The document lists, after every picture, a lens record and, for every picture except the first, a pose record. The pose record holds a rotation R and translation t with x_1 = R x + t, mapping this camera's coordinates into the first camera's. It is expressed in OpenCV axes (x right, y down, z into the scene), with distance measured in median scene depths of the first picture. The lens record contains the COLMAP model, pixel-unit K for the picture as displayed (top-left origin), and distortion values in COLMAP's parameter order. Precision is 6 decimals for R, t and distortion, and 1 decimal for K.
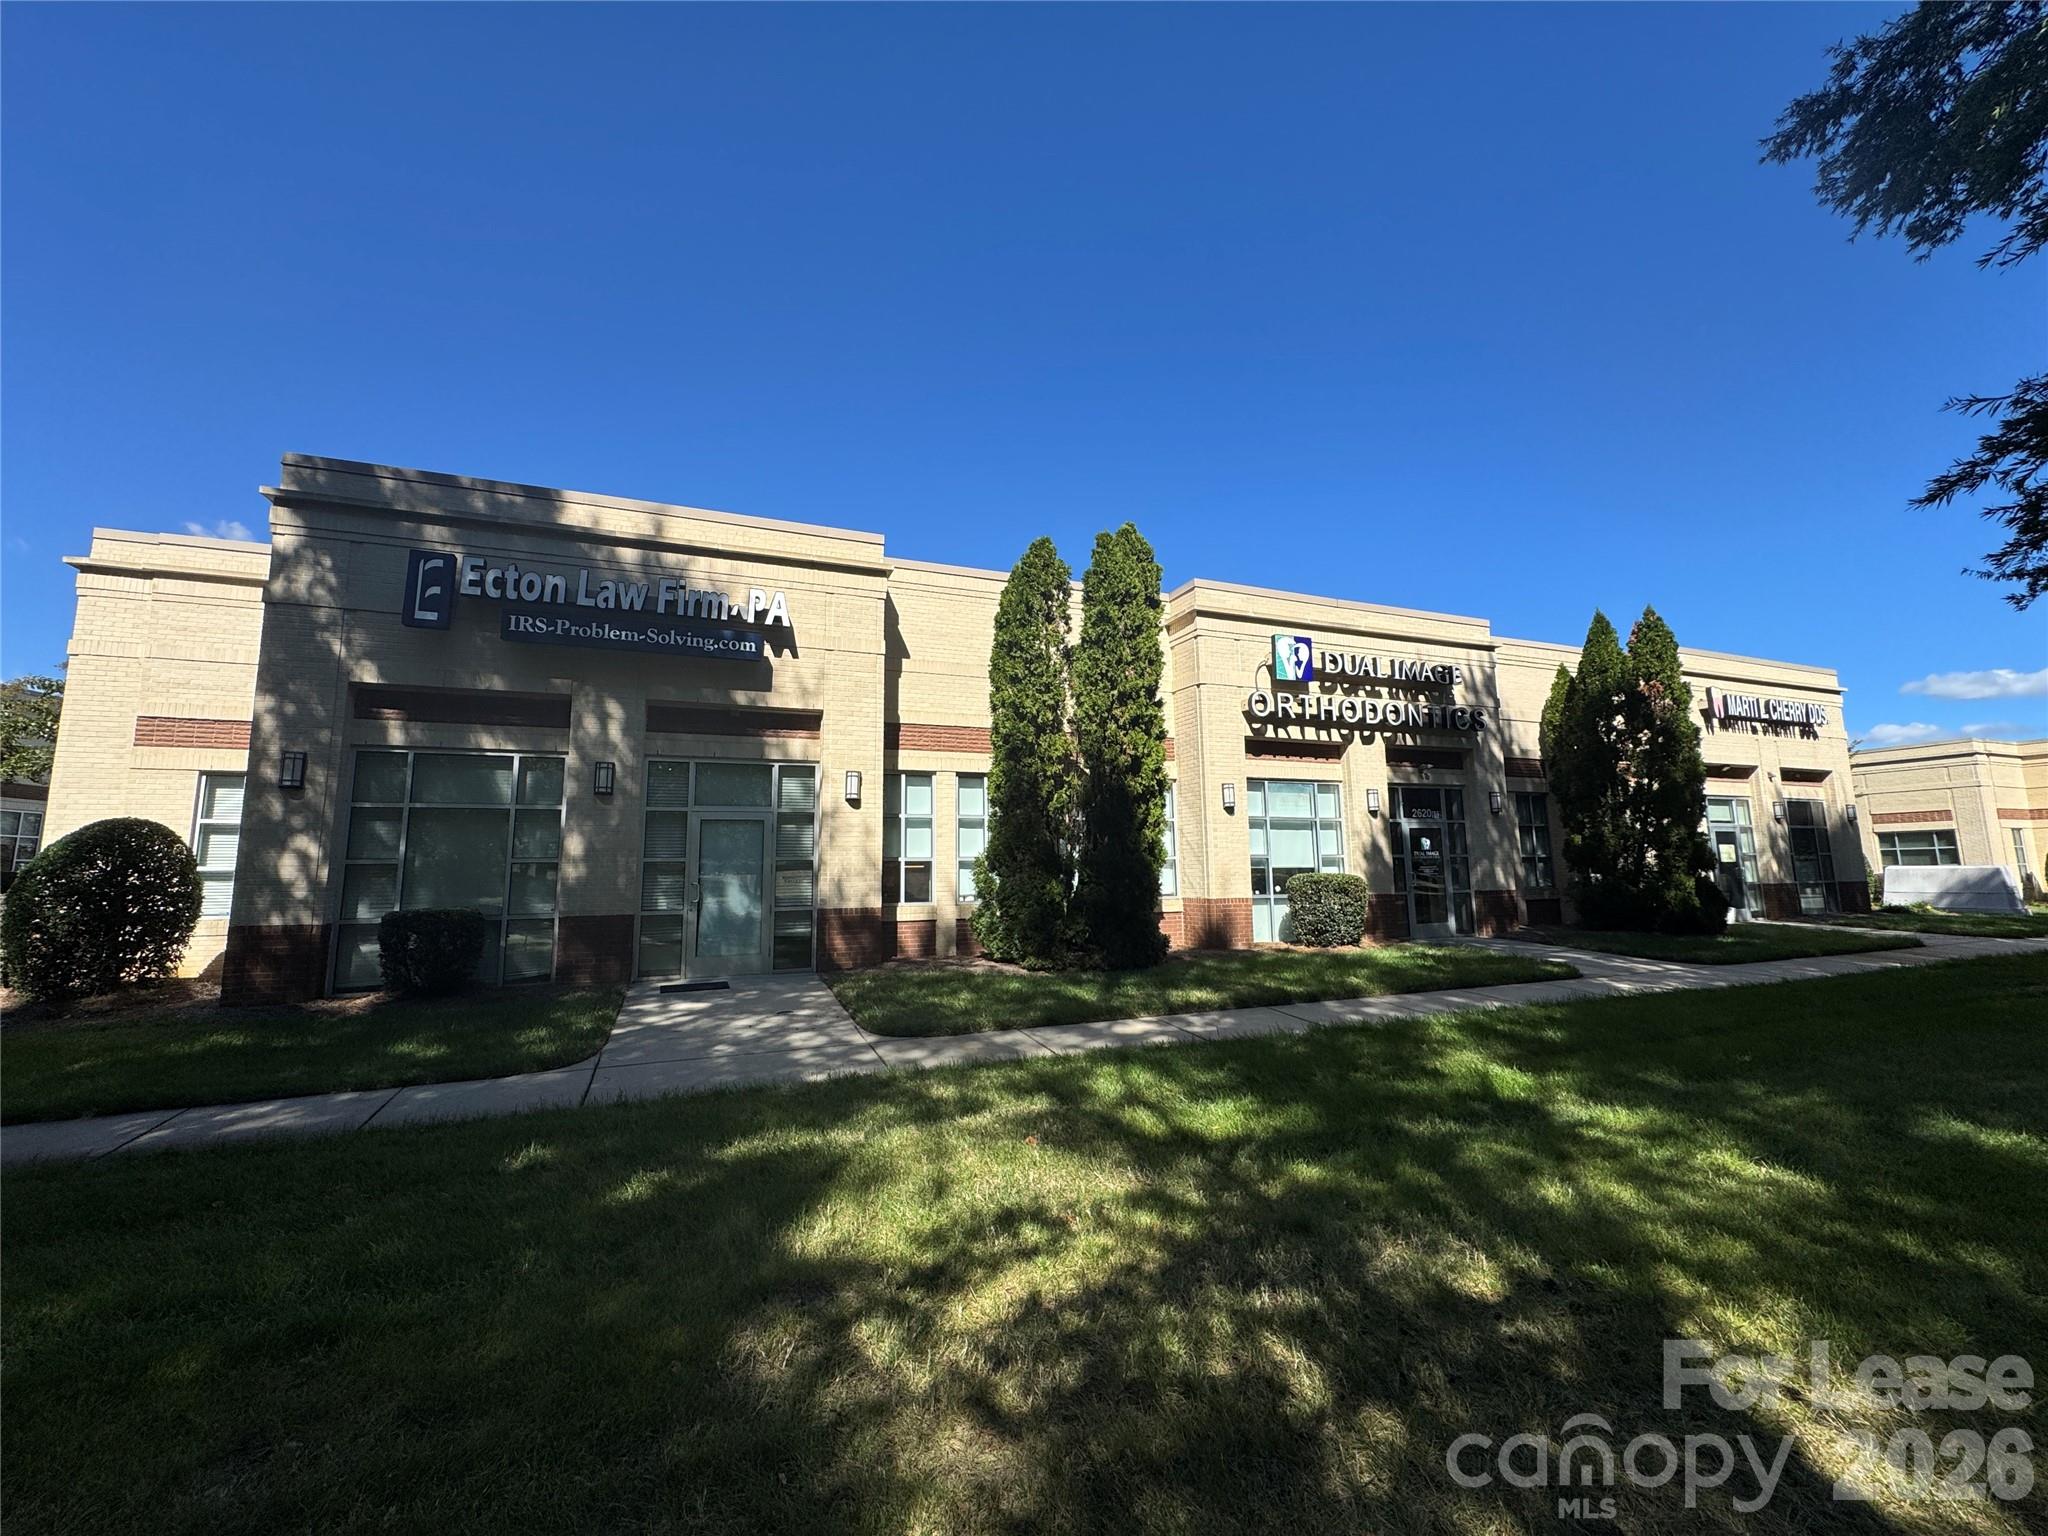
lens RADIAL K [[813.3, 0, 1033.7], [0, 813.3, 763.3], [0, 0, 1]] dist [-0.001475, -0.000178]
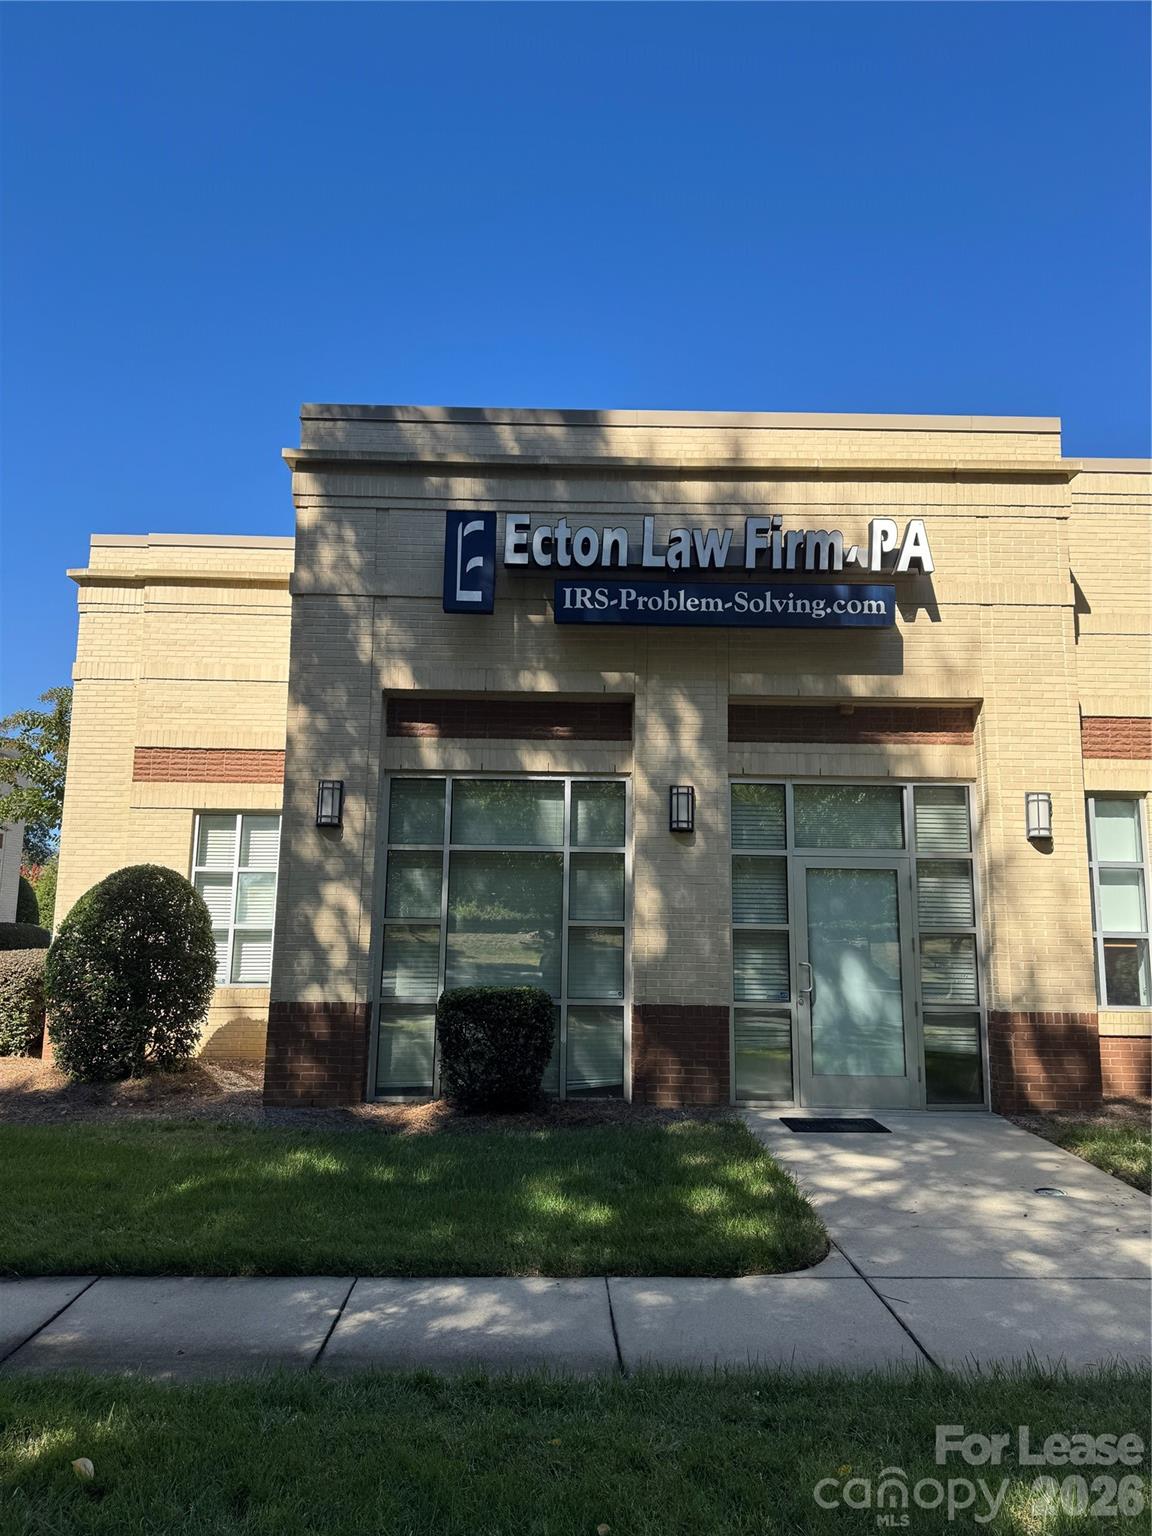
lens RADIAL K [[1064.6, 0, 579.1], [0, 1064.6, 774.8], [0, 0, 1]] dist [0.161756, -0.280455]
pose [[0.933869, -0.027142, -0.356583, -0.277651], [0.019936, 0.999516, -0.023869, 0.009343], [0.357058, 0.015181, 0.933959, 0.100751]]
